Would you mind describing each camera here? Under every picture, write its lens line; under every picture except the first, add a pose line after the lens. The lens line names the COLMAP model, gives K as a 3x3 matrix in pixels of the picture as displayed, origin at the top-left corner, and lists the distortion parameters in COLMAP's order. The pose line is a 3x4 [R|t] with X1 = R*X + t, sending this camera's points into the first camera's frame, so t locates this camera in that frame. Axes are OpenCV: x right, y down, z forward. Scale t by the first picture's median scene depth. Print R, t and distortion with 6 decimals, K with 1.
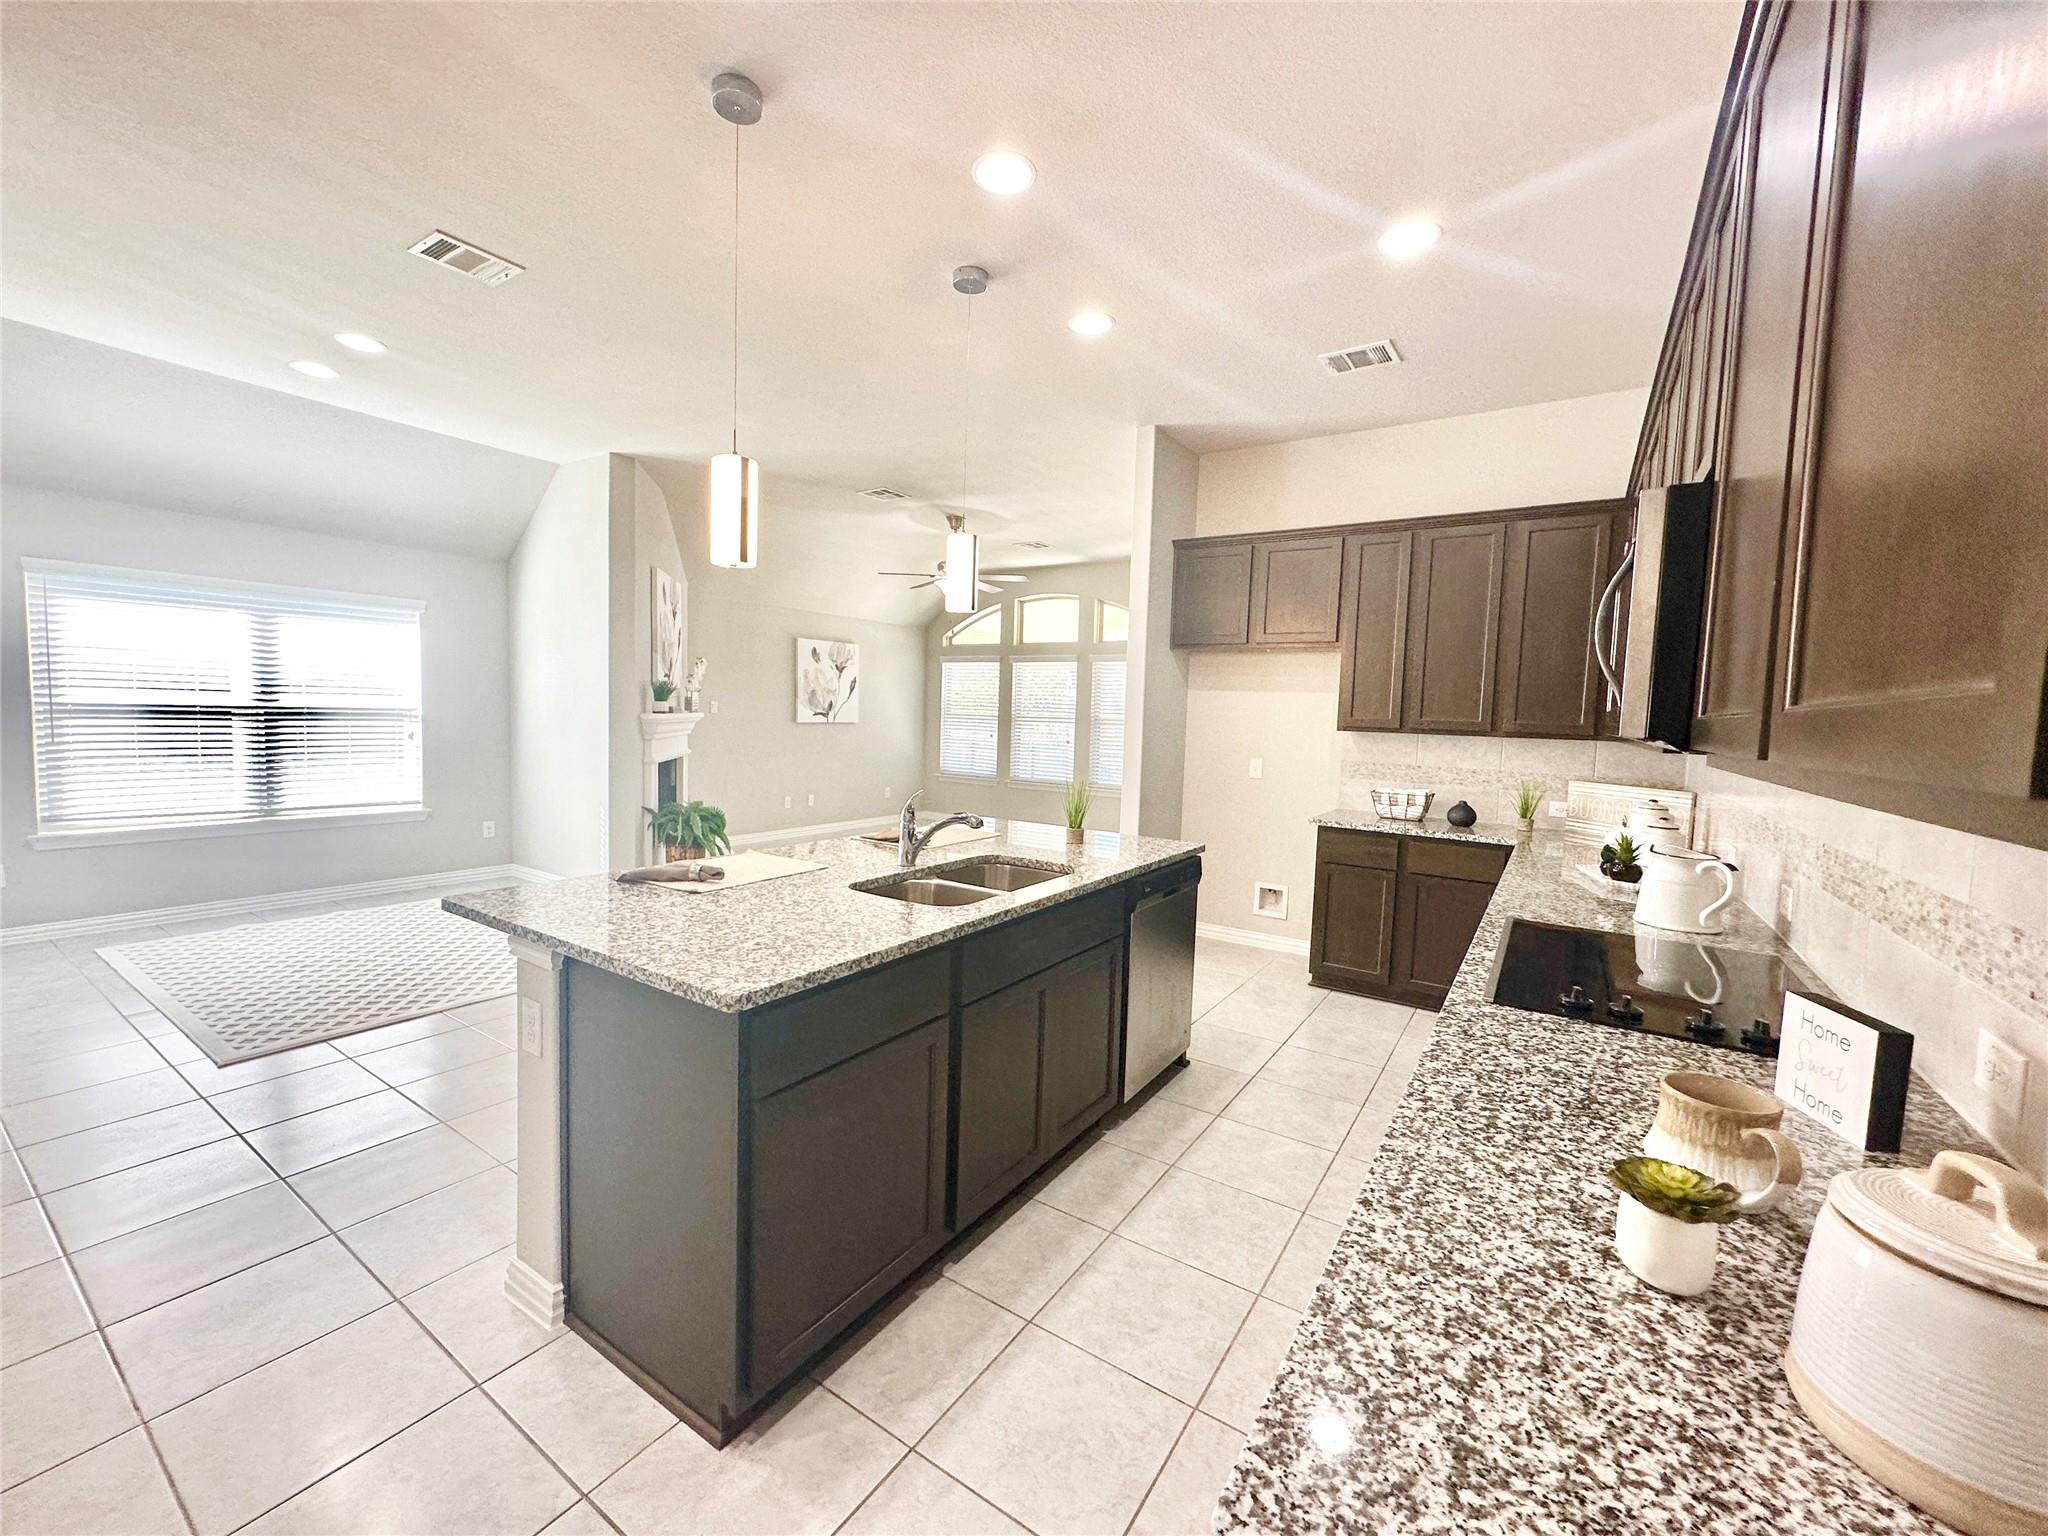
lens RADIAL K [[818.8, 0, 1011.9], [0, 818.8, 770.5], [0, 0, 1]] dist [-0.000331, -0.000555]
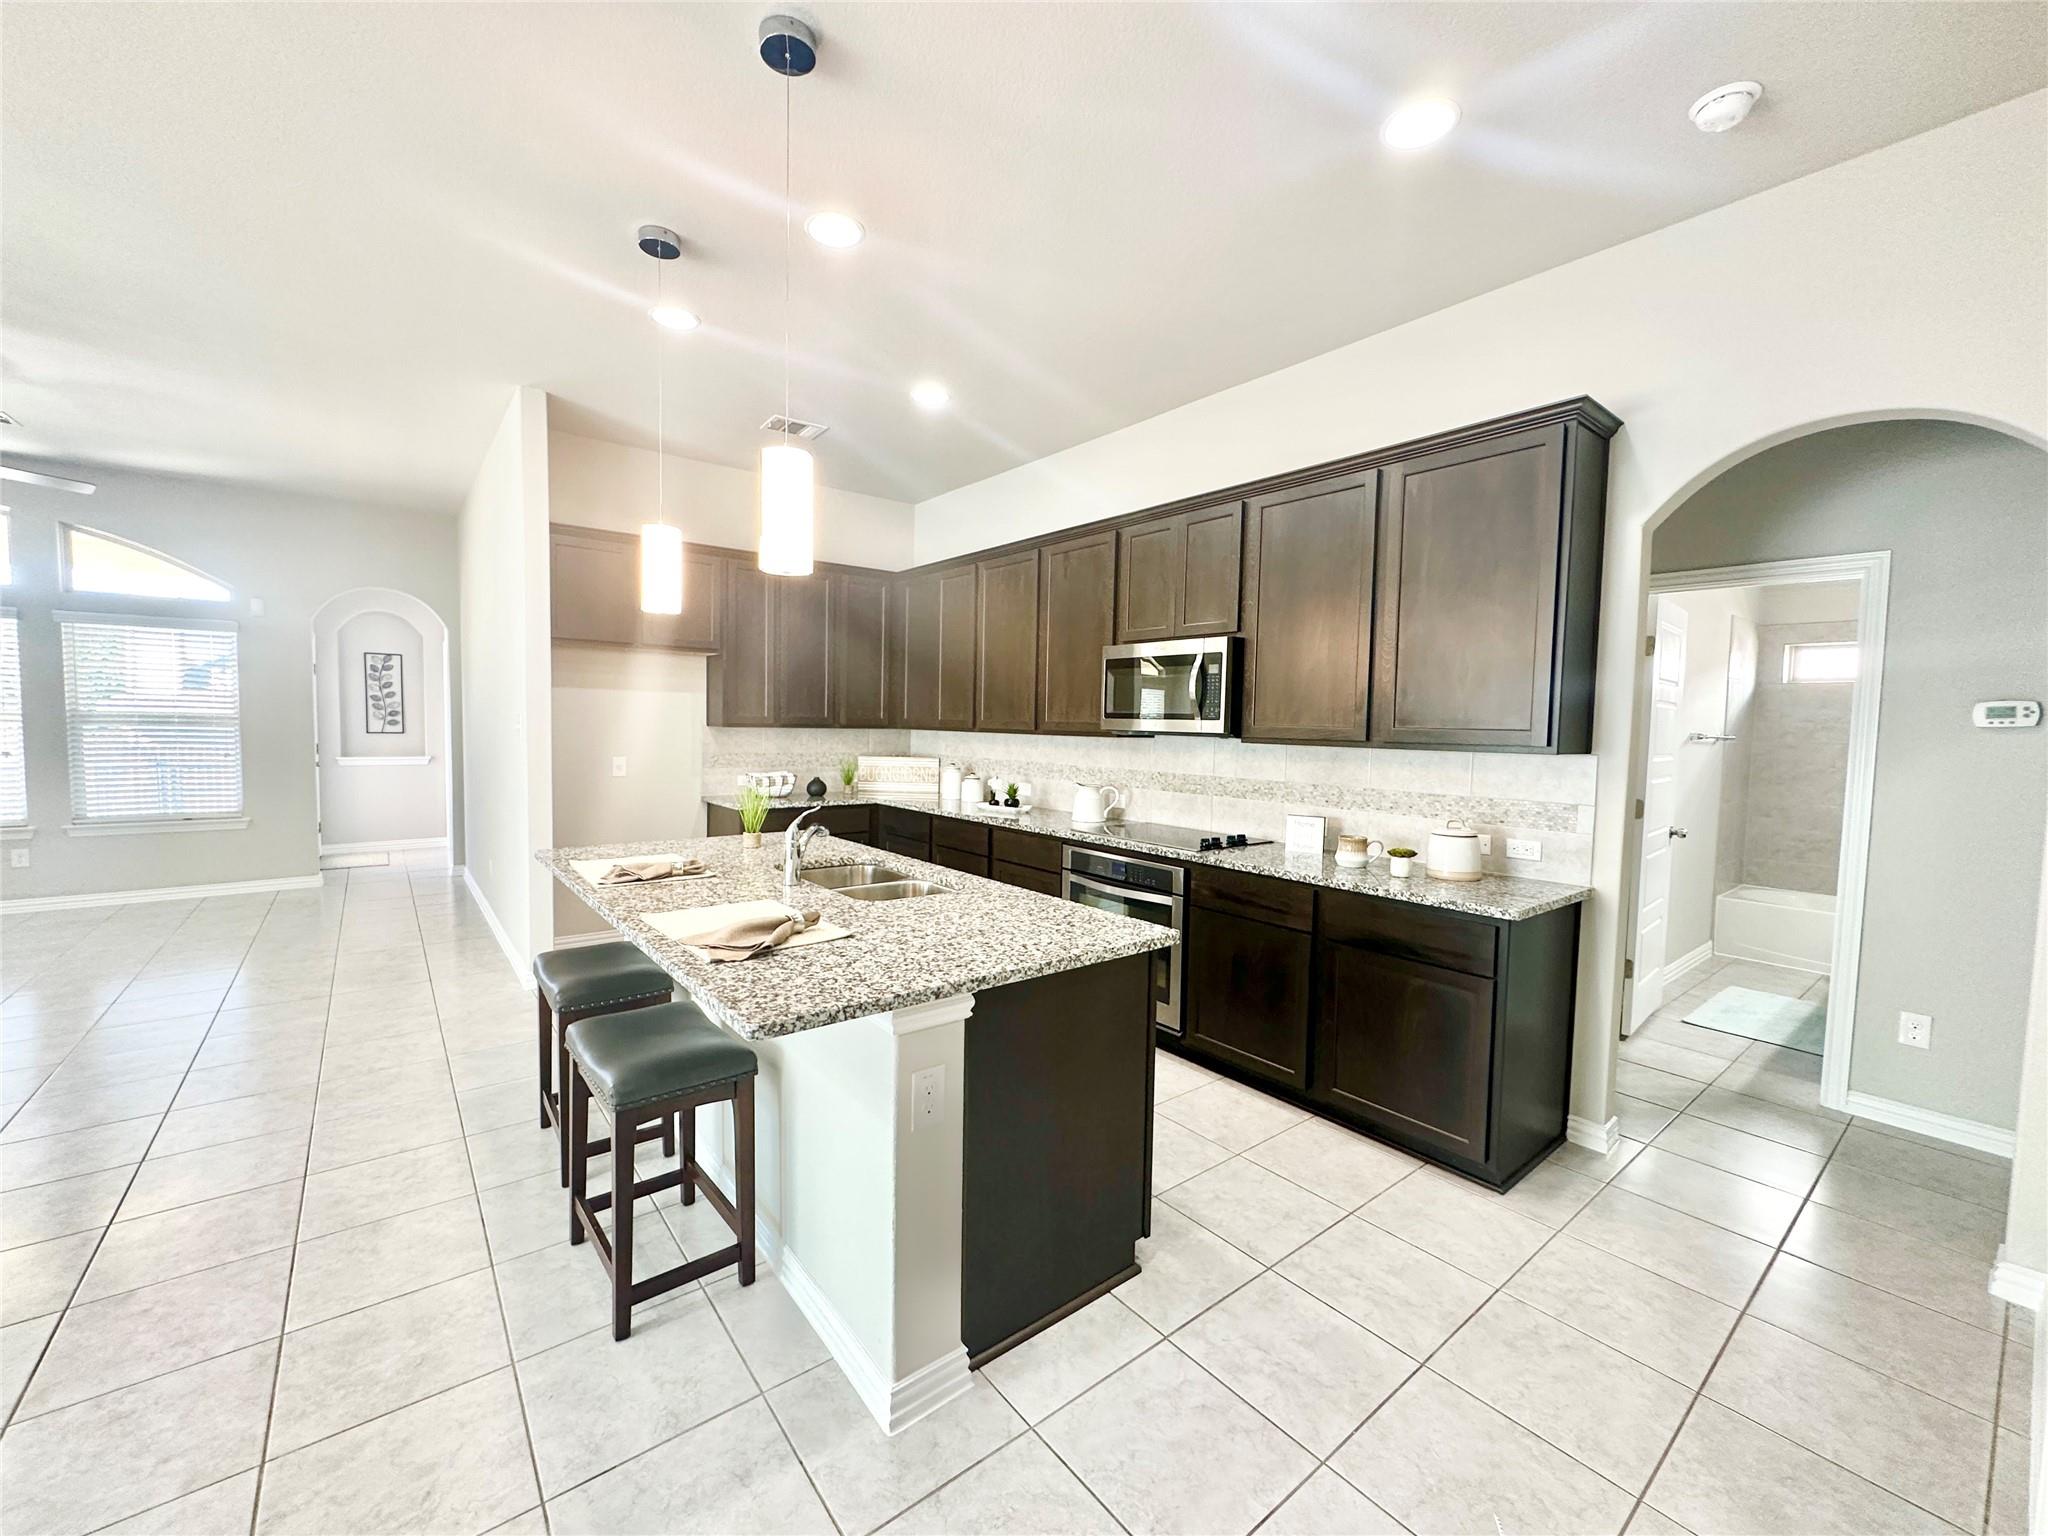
lens RADIAL K [[818.8, 0, 1018.9], [0, 818.8, 768.7], [0, 0, 1]] dist [-0.000331, -0.000555]
pose [[0.304121, -0.080038, 0.949265, -0.606528], [0.058493, 0.996153, 0.065251, -0.043797], [-0.950836, 0.035682, 0.307633, 0.271711]]
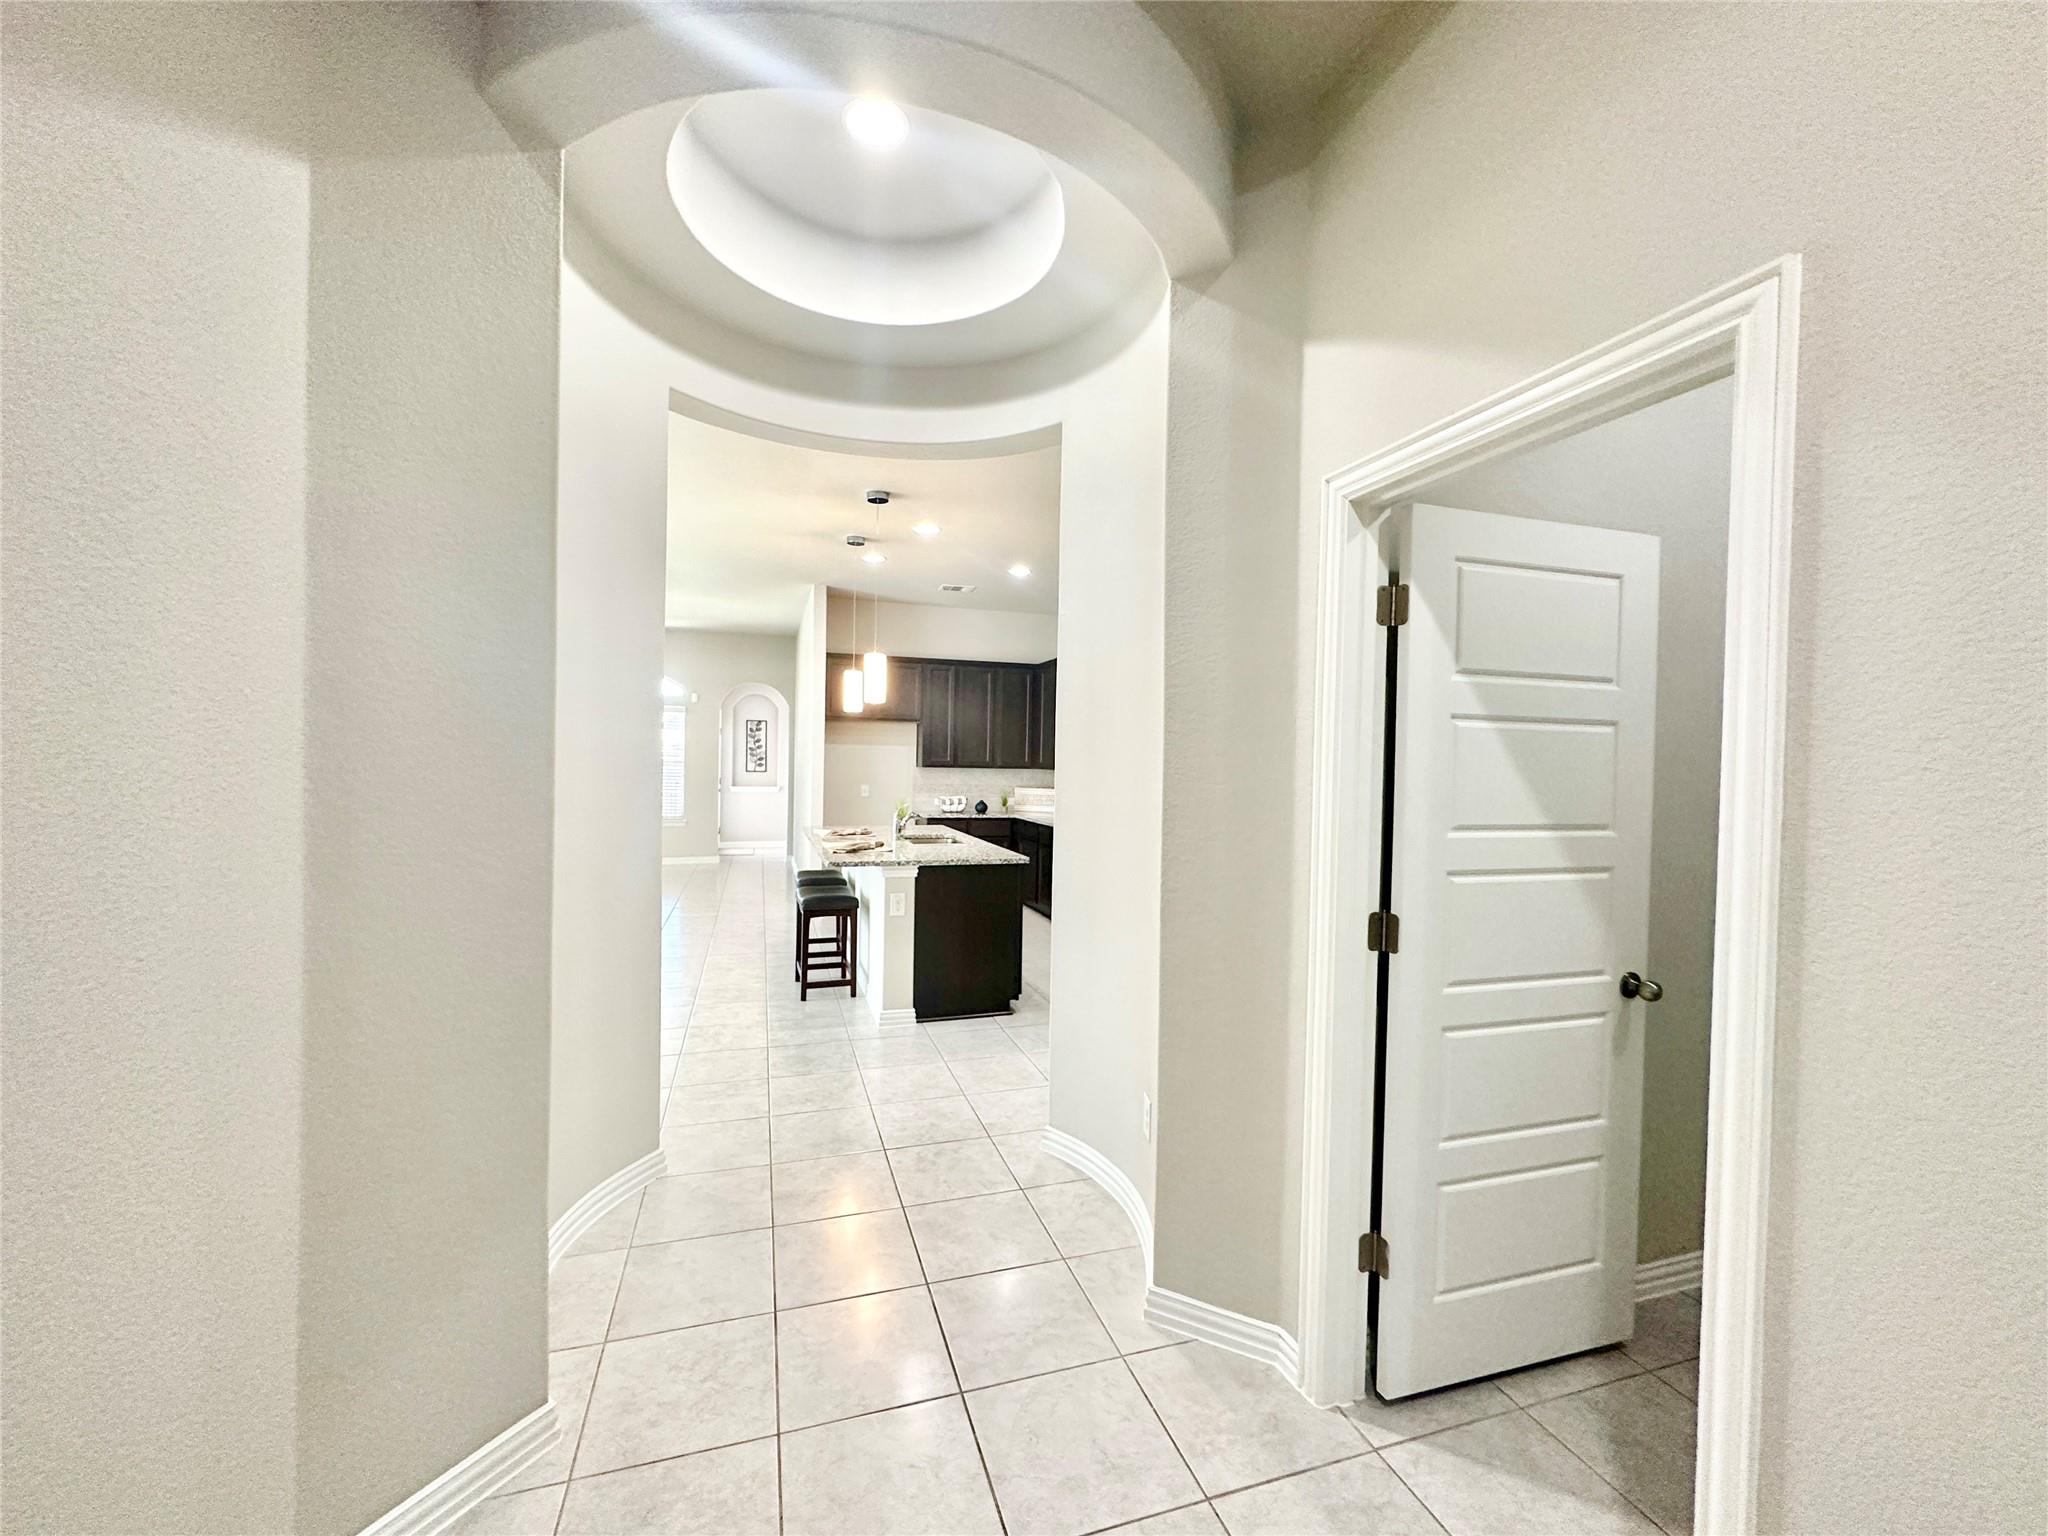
lens RADIAL K [[818.8, 0, 1018.0], [0, 818.8, 768.4], [0, 0, 1]] dist [-0.000331, -0.000555]
pose [[0.621531, -0.027749, 0.782898, -0.978285], [0.057196, 0.998313, -0.010023, -0.015772], [-0.781299, 0.051008, 0.622070, -0.342713]]
